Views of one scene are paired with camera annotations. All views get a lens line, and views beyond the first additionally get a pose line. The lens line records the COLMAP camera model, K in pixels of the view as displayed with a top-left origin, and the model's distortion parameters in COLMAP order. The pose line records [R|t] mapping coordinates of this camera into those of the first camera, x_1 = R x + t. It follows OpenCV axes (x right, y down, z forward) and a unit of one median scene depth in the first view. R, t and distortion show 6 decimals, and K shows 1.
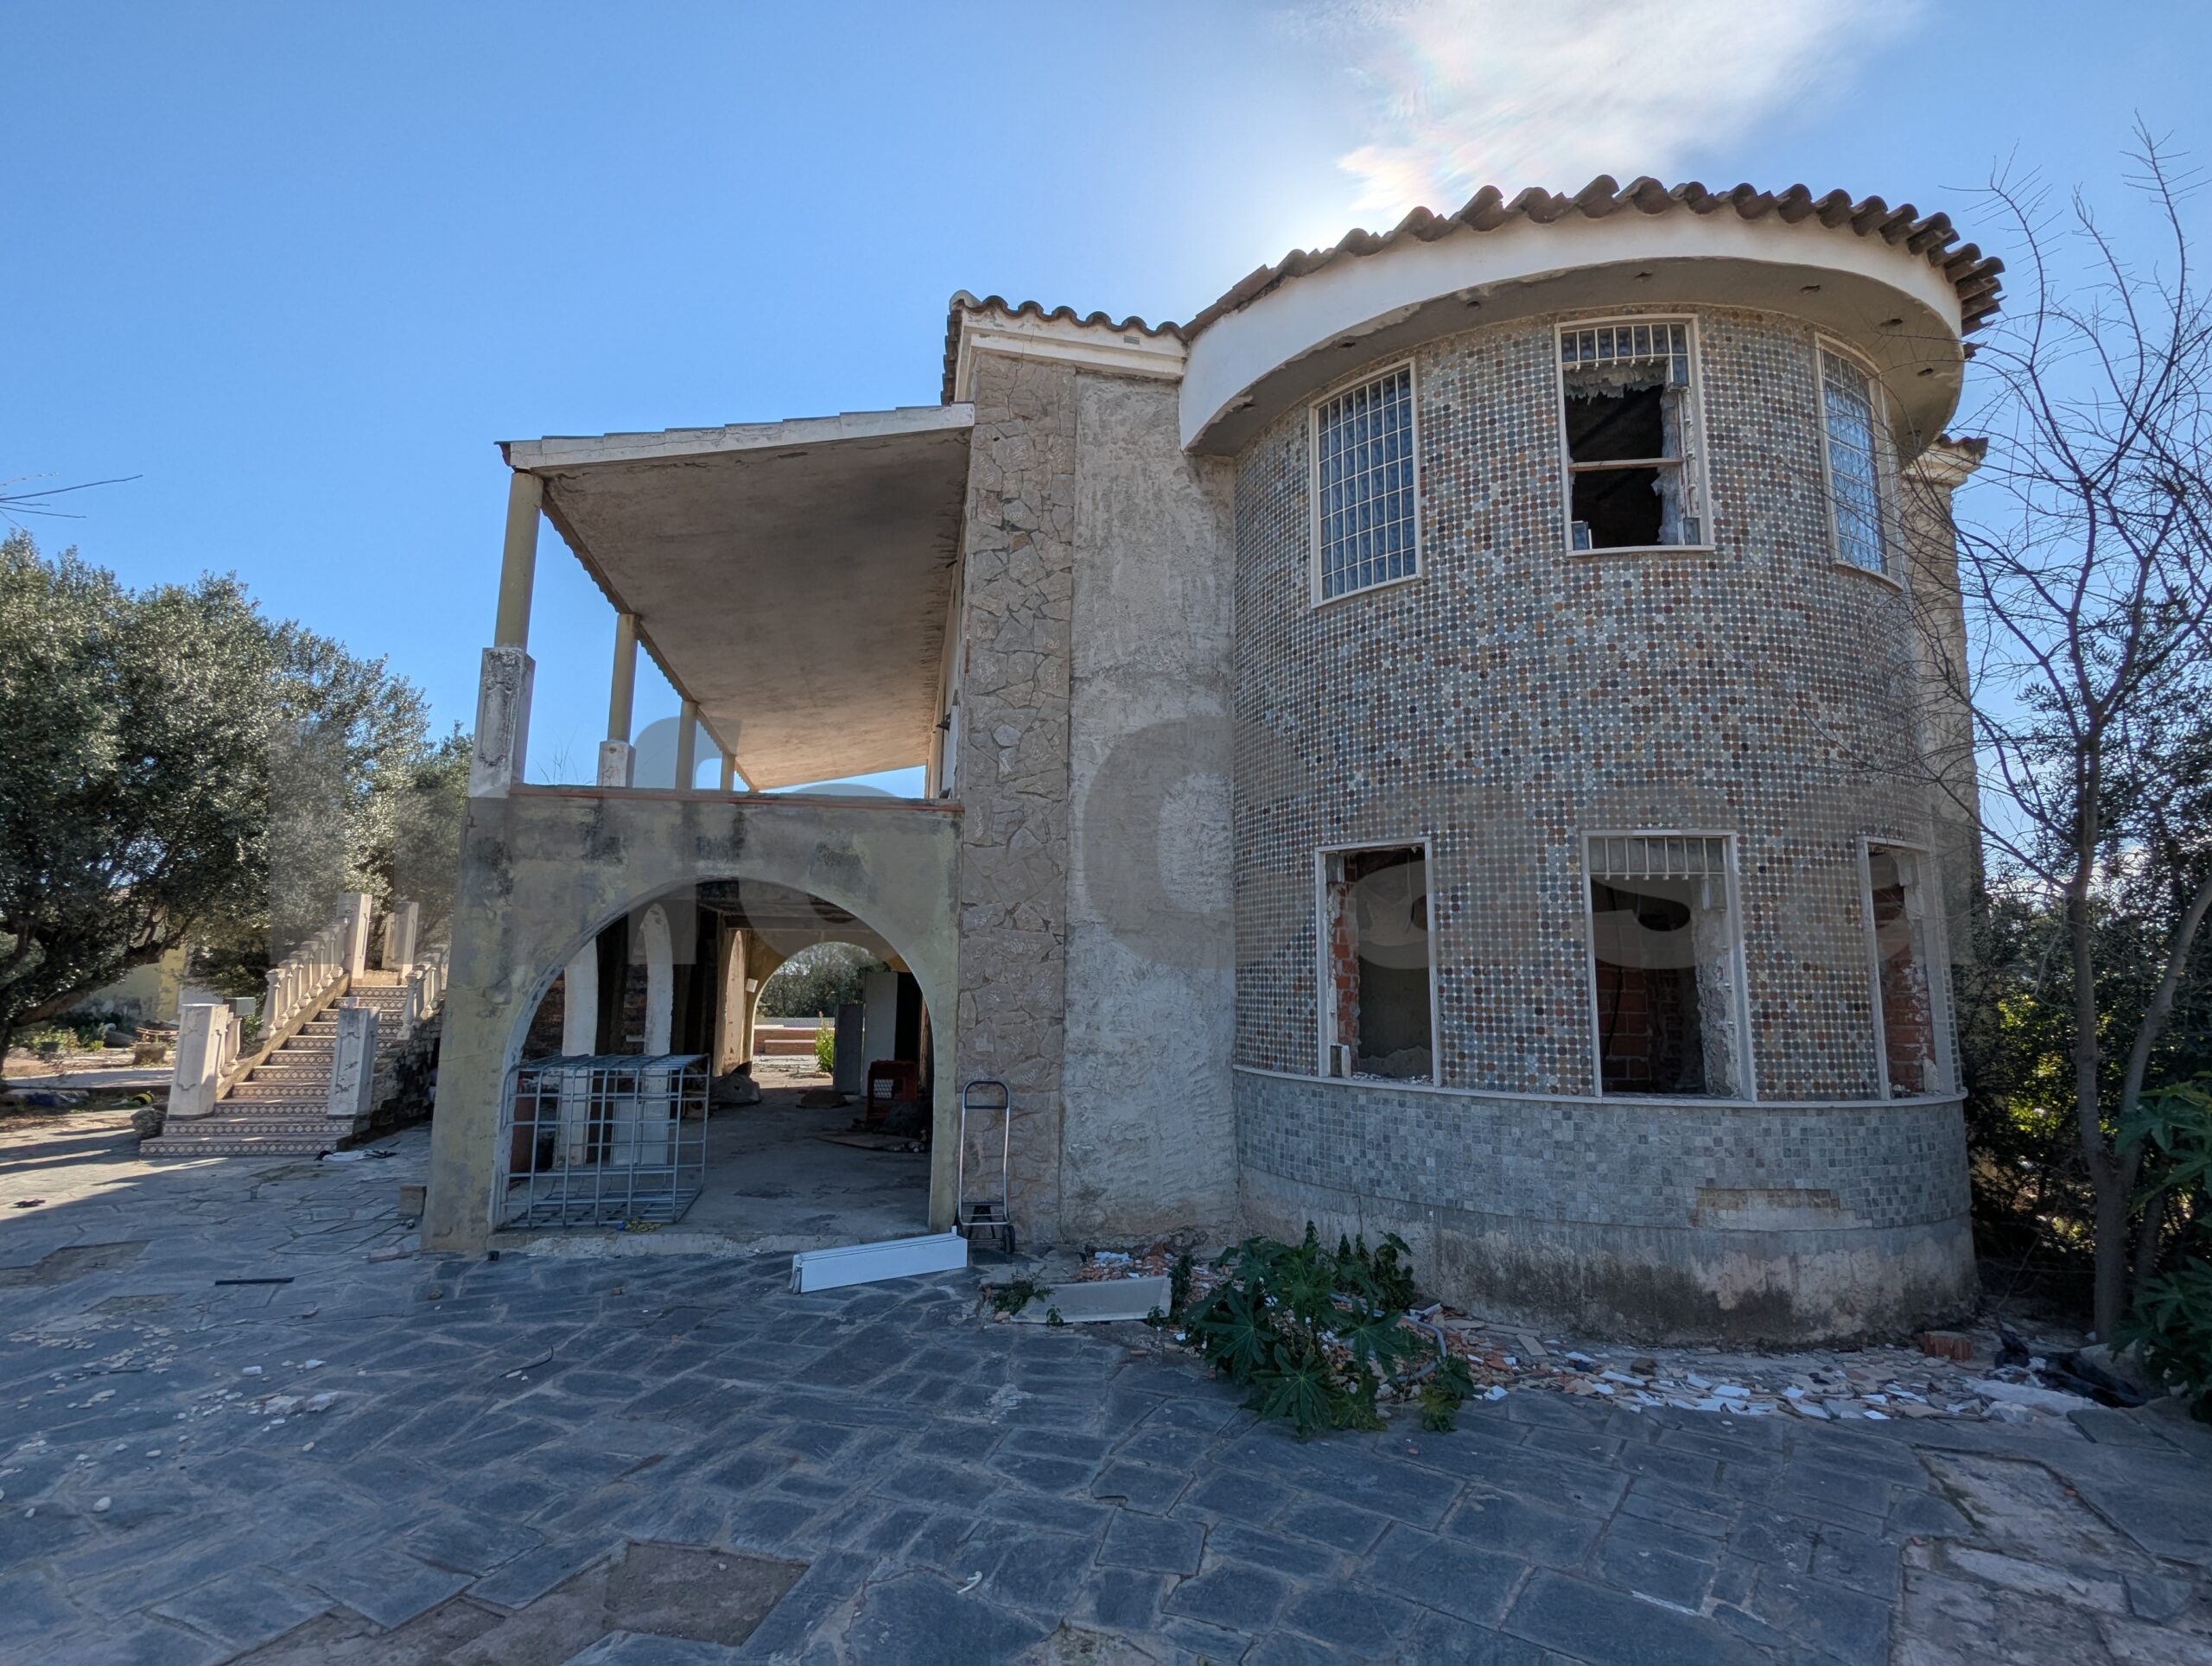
lens RADIAL K [[1047.4, 0, 1094.6], [0, 1047.4, 834.1], [0, 0, 1]] dist [0.003127, 0.000177]
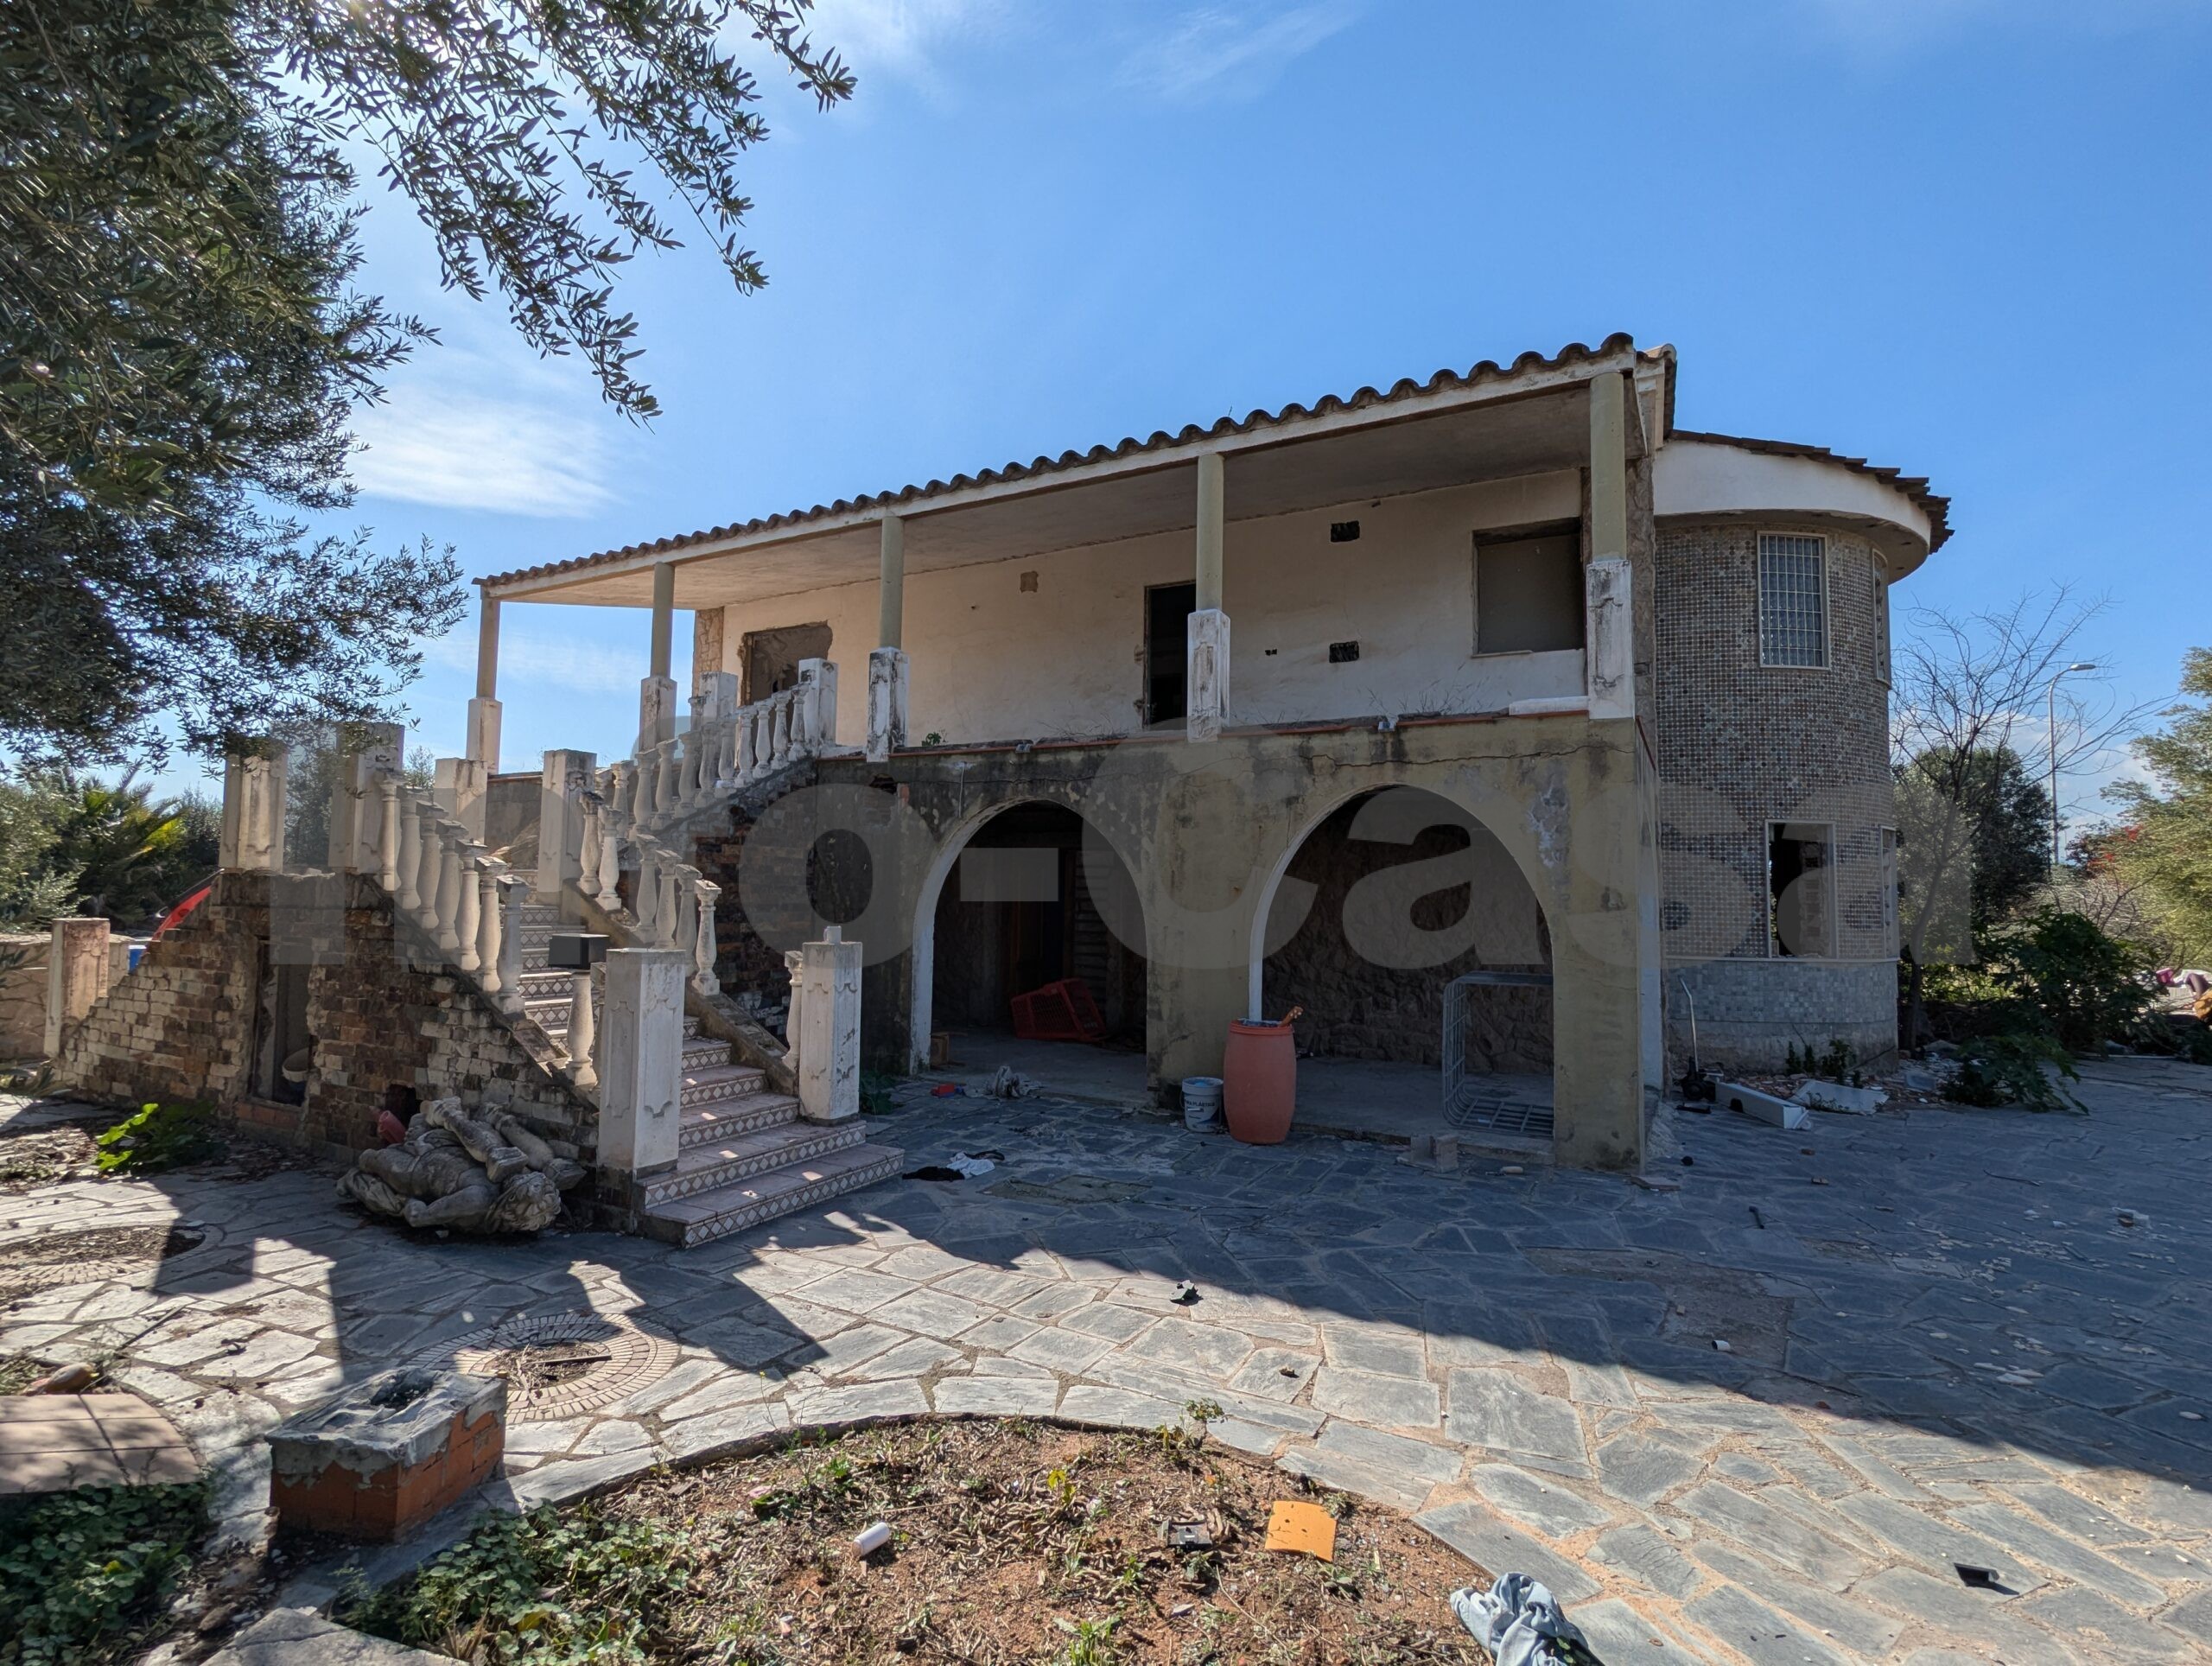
lens RADIAL K [[1039.2, 0, 1104.9], [0, 1039.2, 809.5], [0, 0, 1]] dist [-0.000789, 0.001218]
pose [[0.624063, 0.052327, 0.779620, -1.755215], [-0.116908, 0.992777, 0.026947, 0.083995], [-0.772579, -0.107961, 0.625673, 0.813198]]
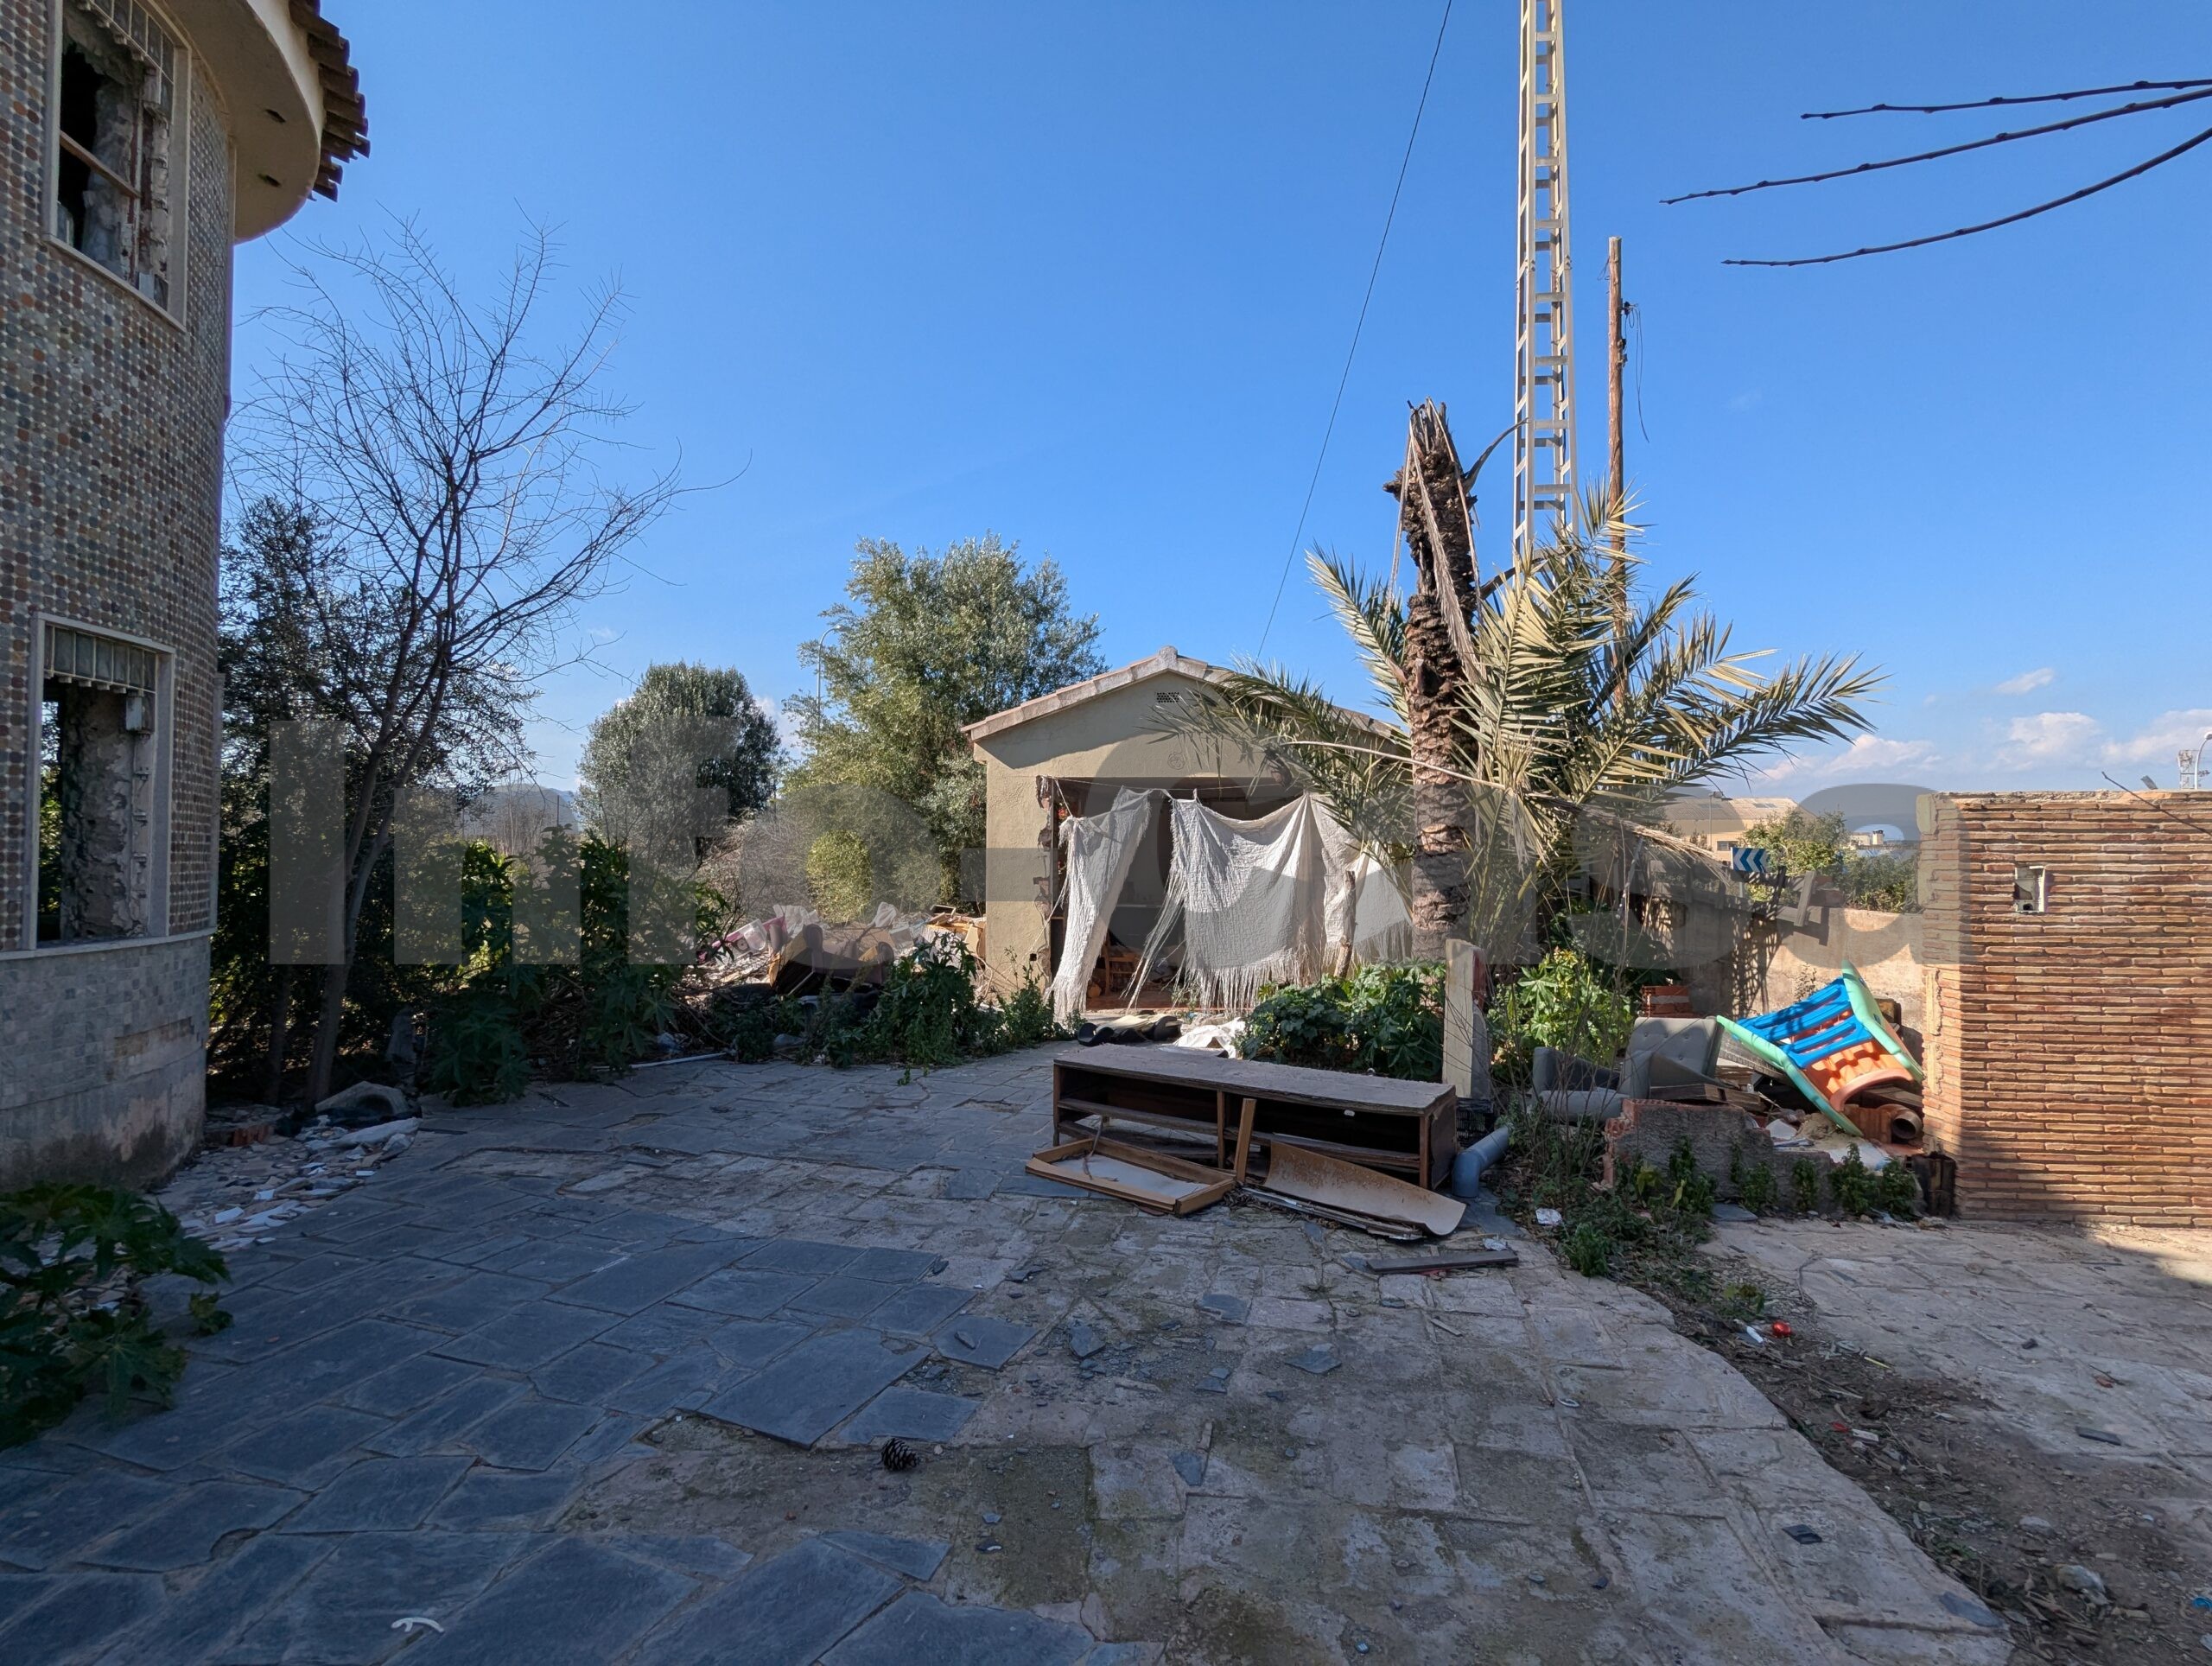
lens RADIAL K [[1093.7, 0, 1106.0], [0, 1093.7, 833.0], [0, 0, 1]] dist [-0.002040, -0.000186]
pose [[-0.302422, 0.008162, 0.953139, -0.467462], [-0.148936, 0.987276, -0.055710, 0.074641], [-0.941466, -0.158805, -0.297358, 0.418116]]
